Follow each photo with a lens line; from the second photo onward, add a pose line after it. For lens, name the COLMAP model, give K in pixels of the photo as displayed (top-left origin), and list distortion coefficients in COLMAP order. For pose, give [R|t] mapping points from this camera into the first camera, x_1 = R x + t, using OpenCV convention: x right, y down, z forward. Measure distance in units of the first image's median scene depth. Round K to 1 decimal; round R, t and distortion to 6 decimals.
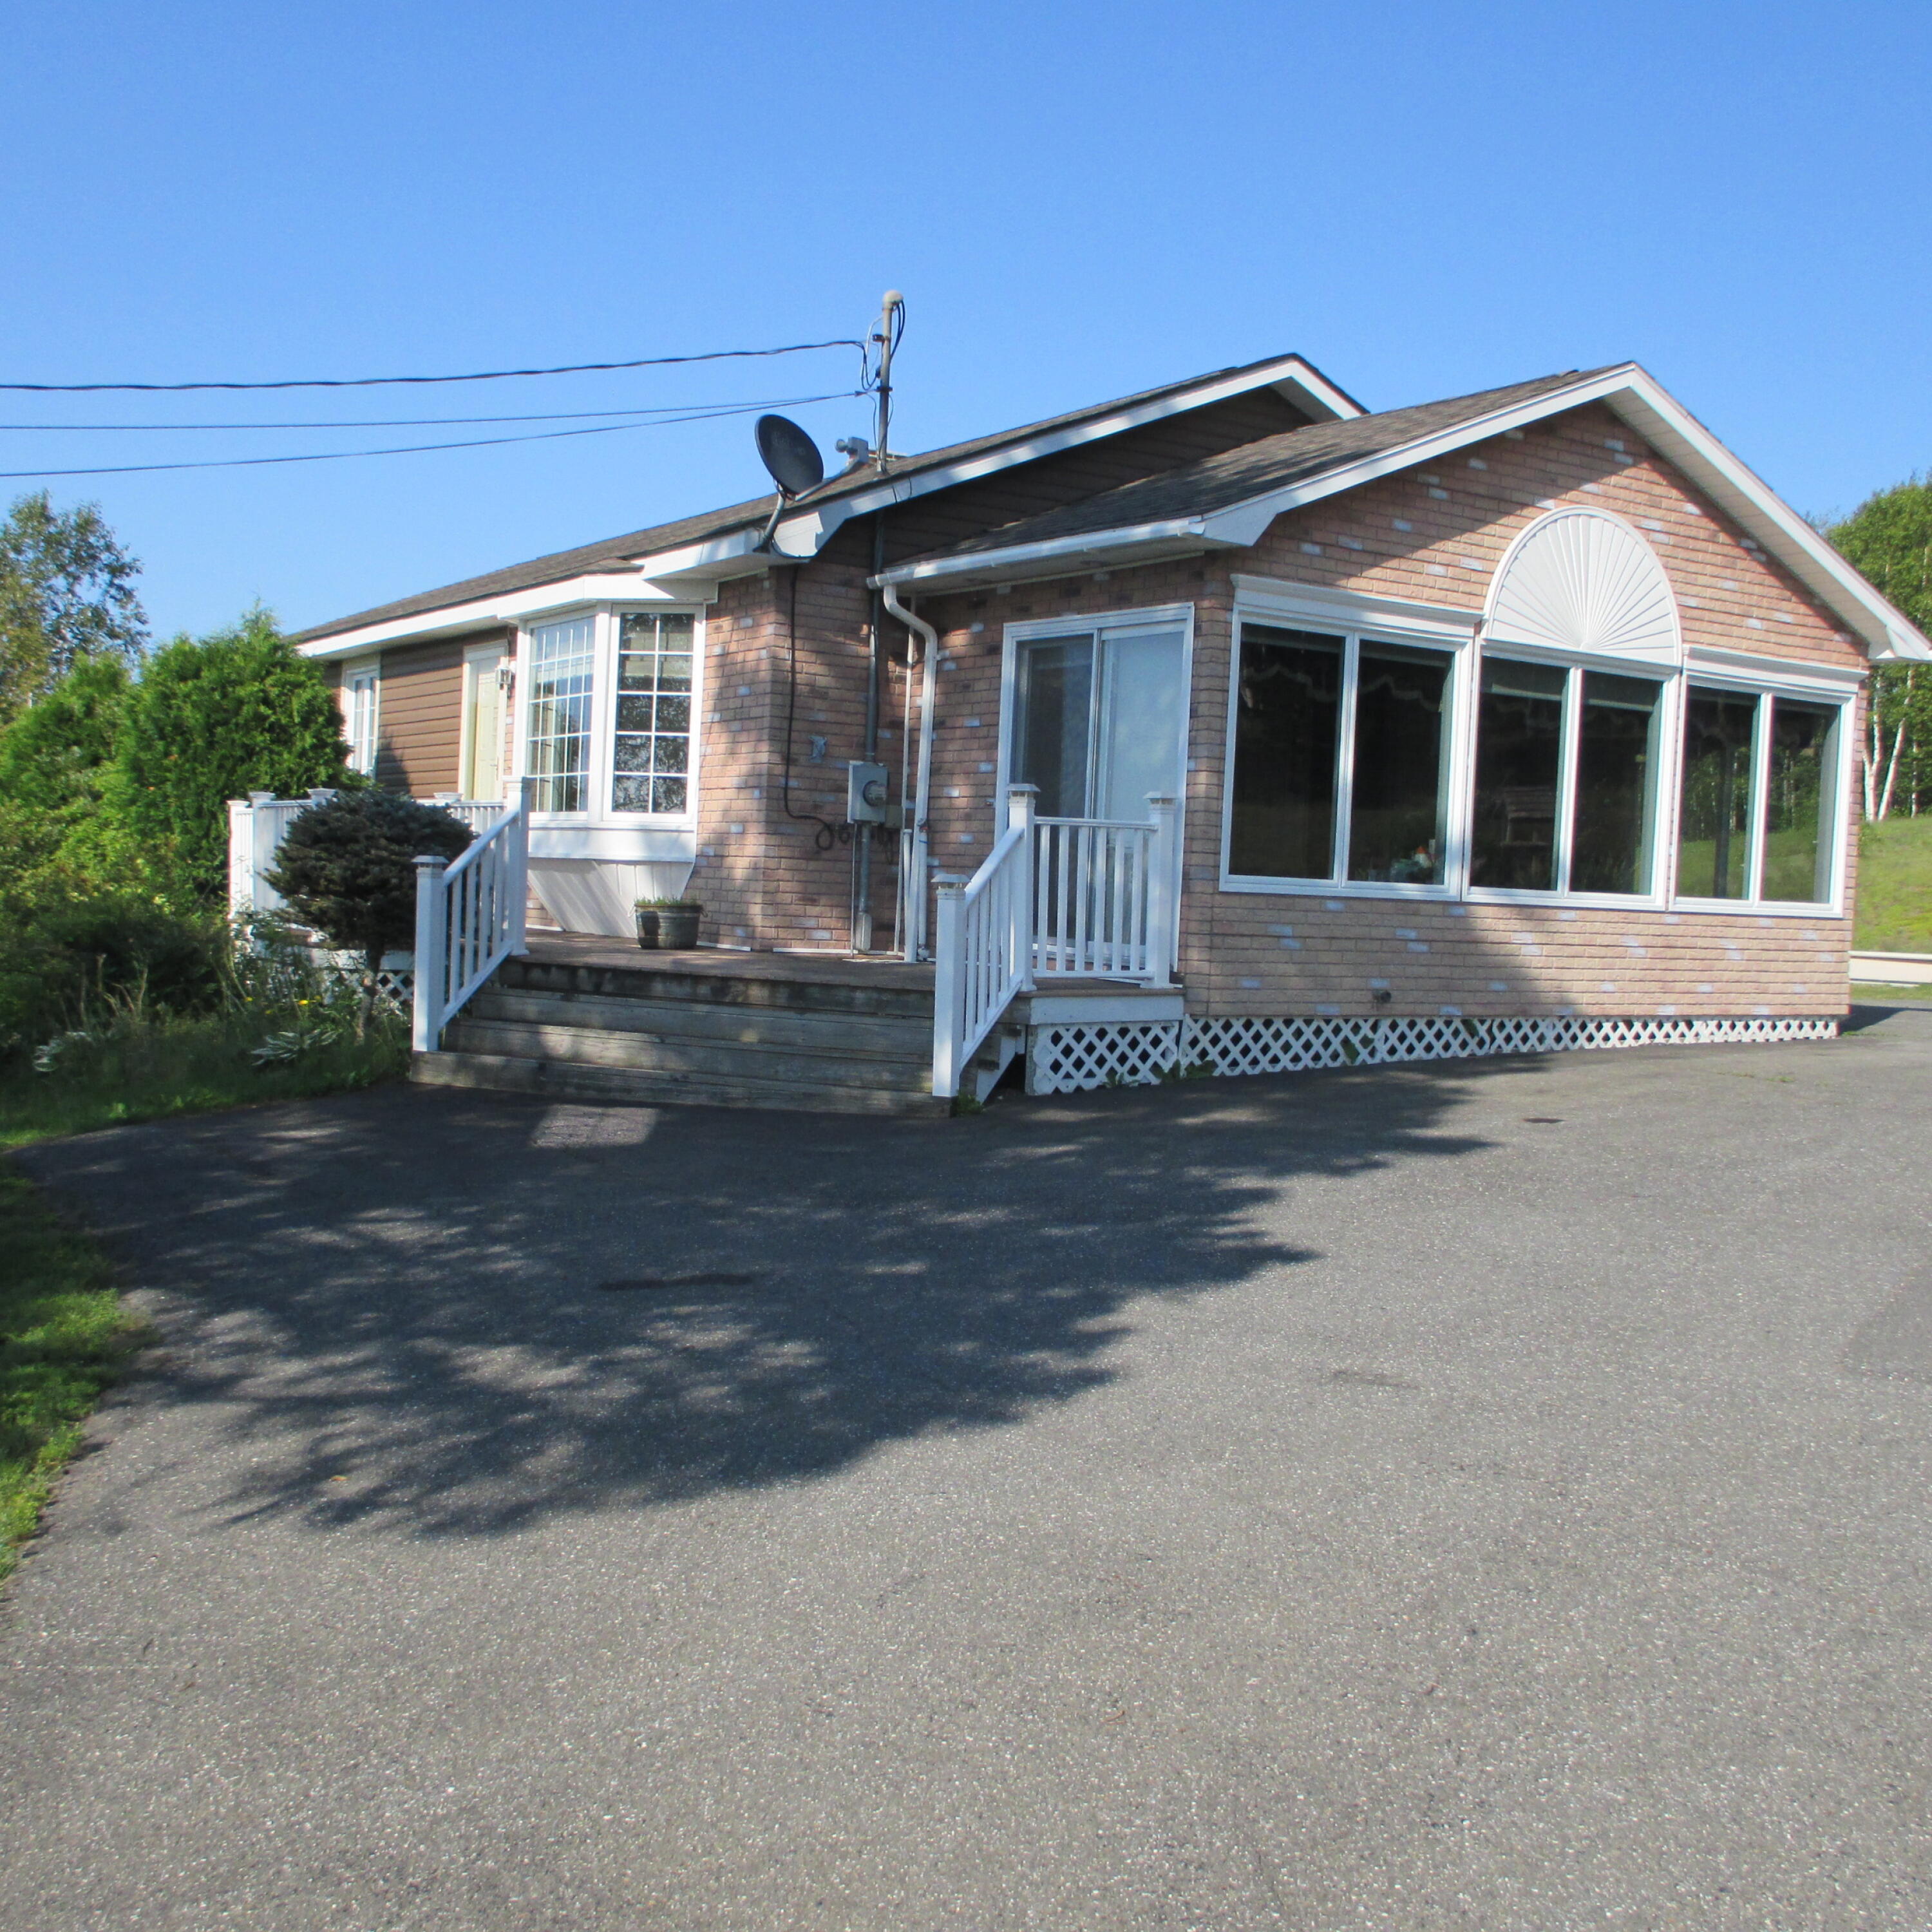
lens RADIAL K [[2129.3, 0, 964.7], [0, 2129.3, 906.1], [0, 0, 1]] dist [-0.056688, 0.014555]
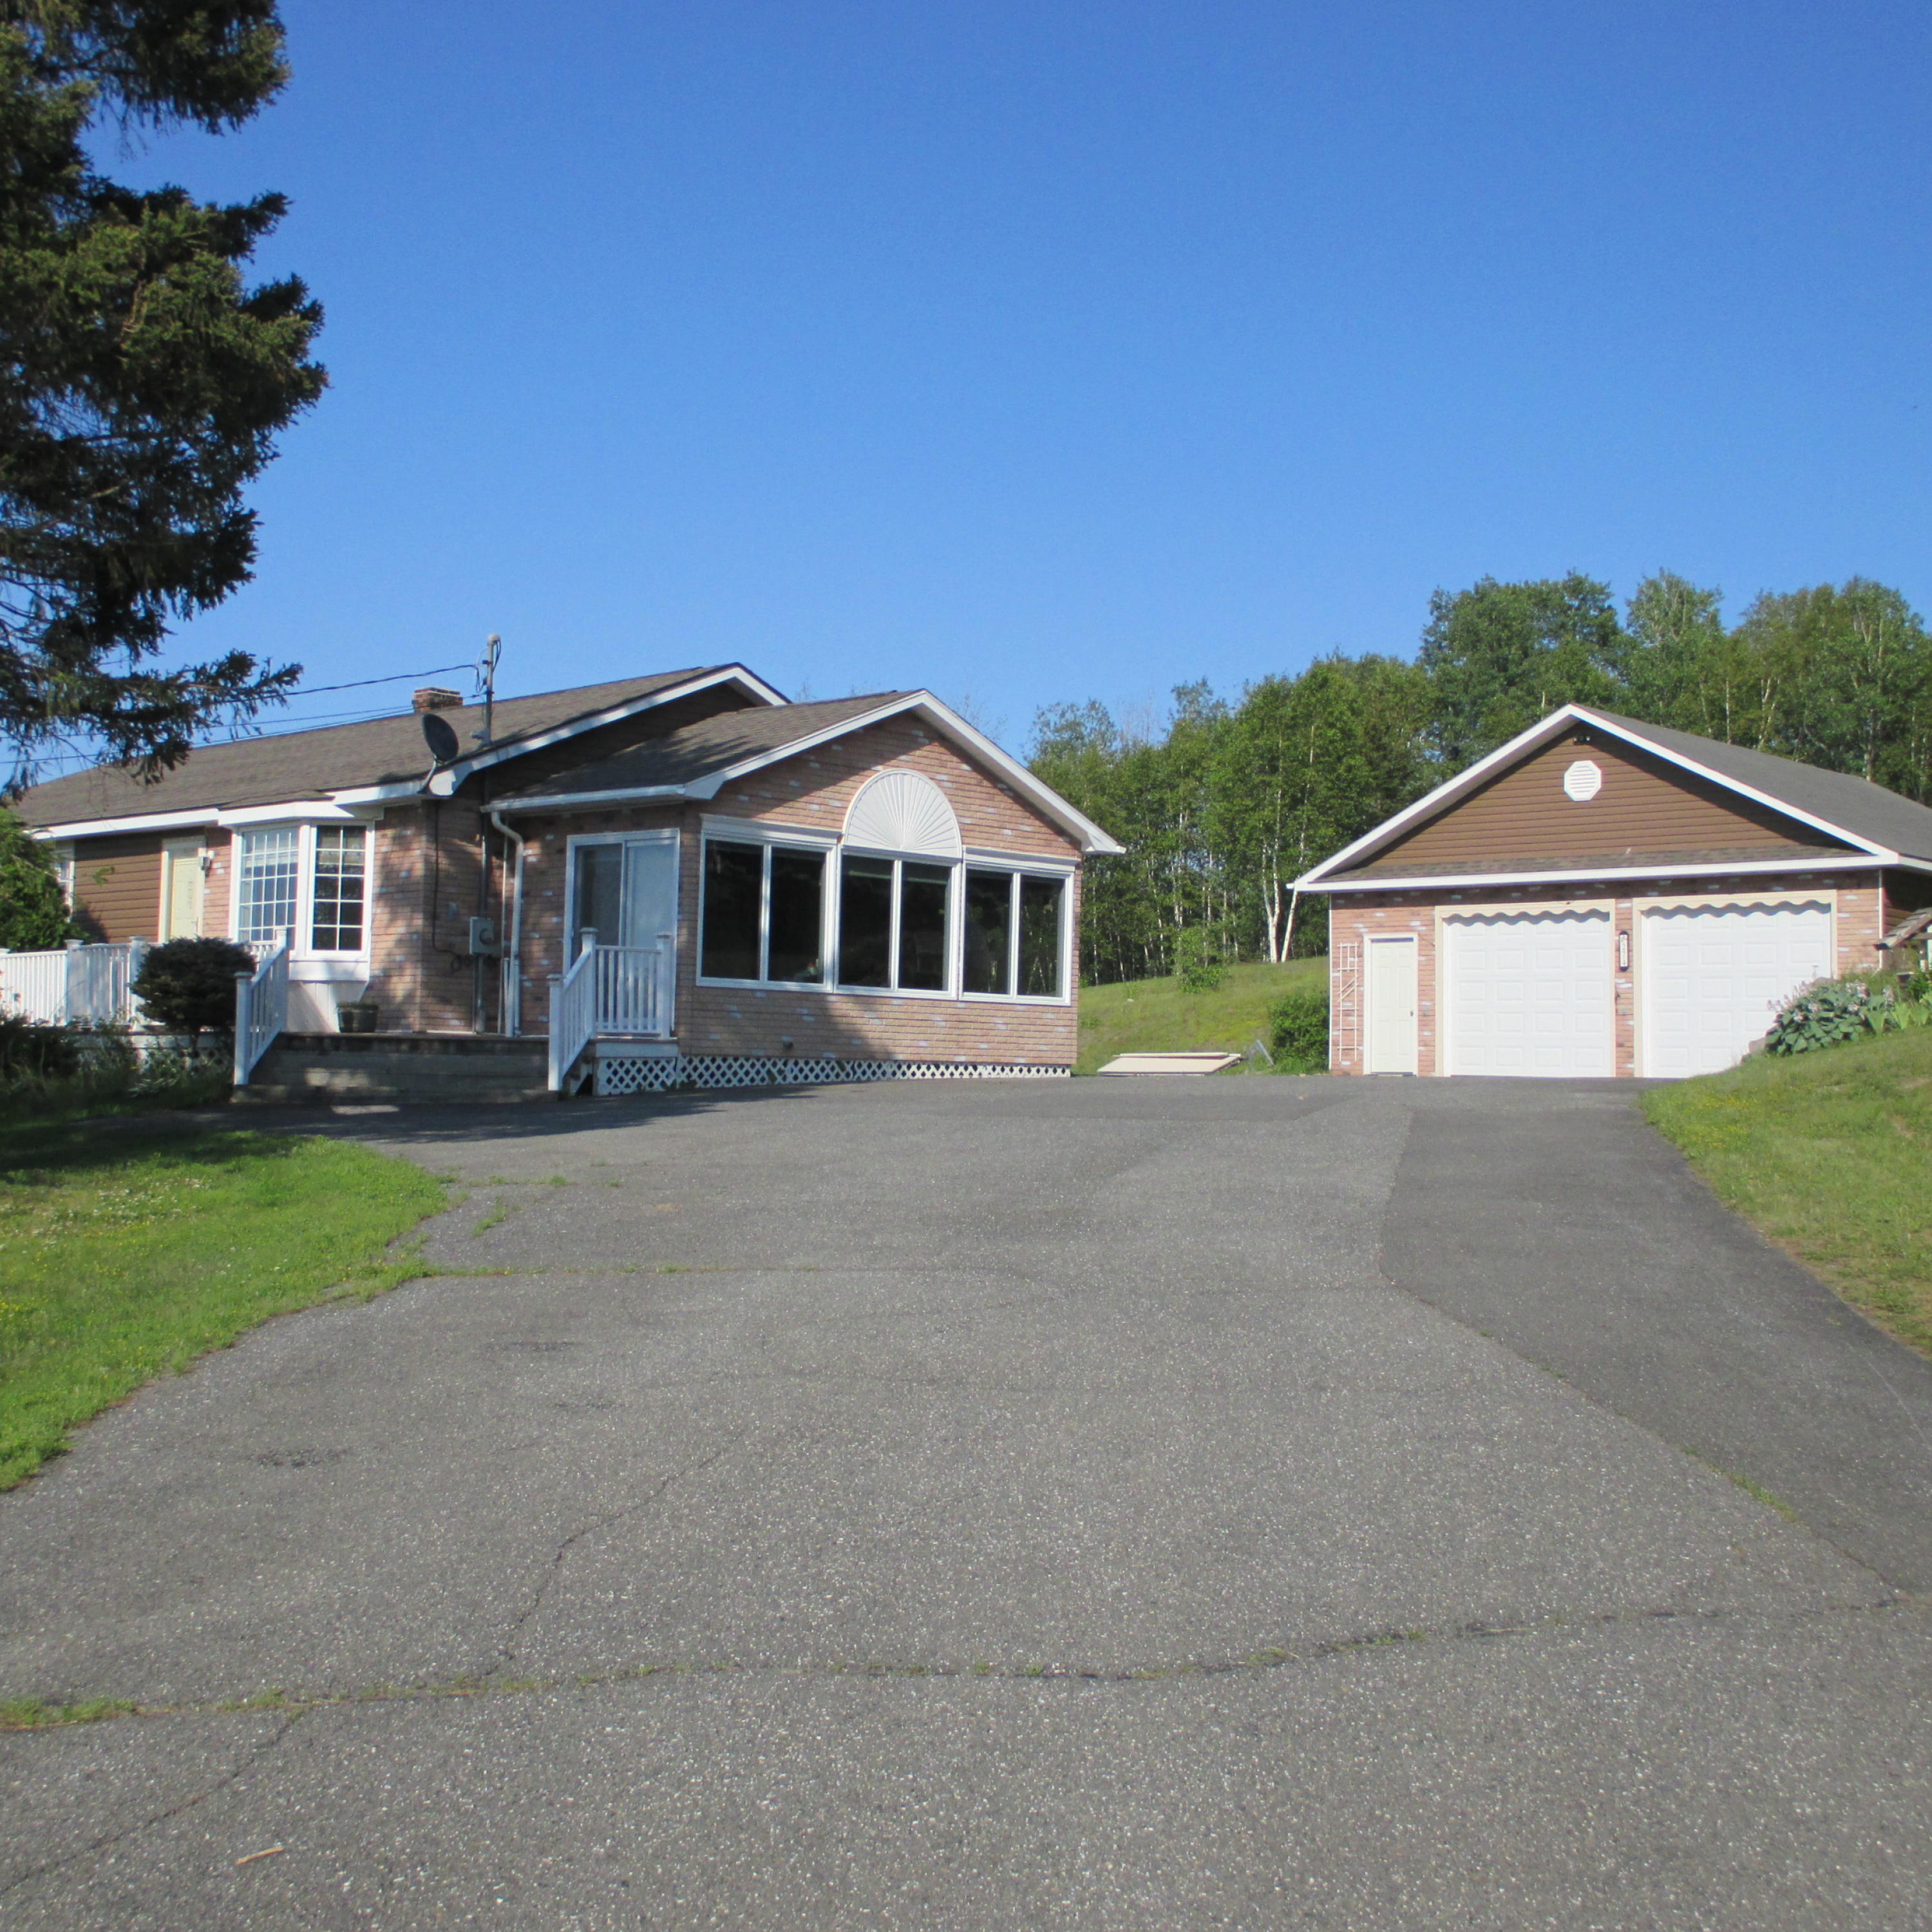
lens RADIAL K [[2411.6, 0, 966.0], [0, 2411.6, 966.0], [0, 0, 1]] dist [0.000474, 0.011017]
pose [[0.973292, -0.012217, 0.229244, -0.113979], [0.023565, 0.998625, -0.046831, 0.069068], [-0.228357, 0.050982, 0.972242, -0.940435]]
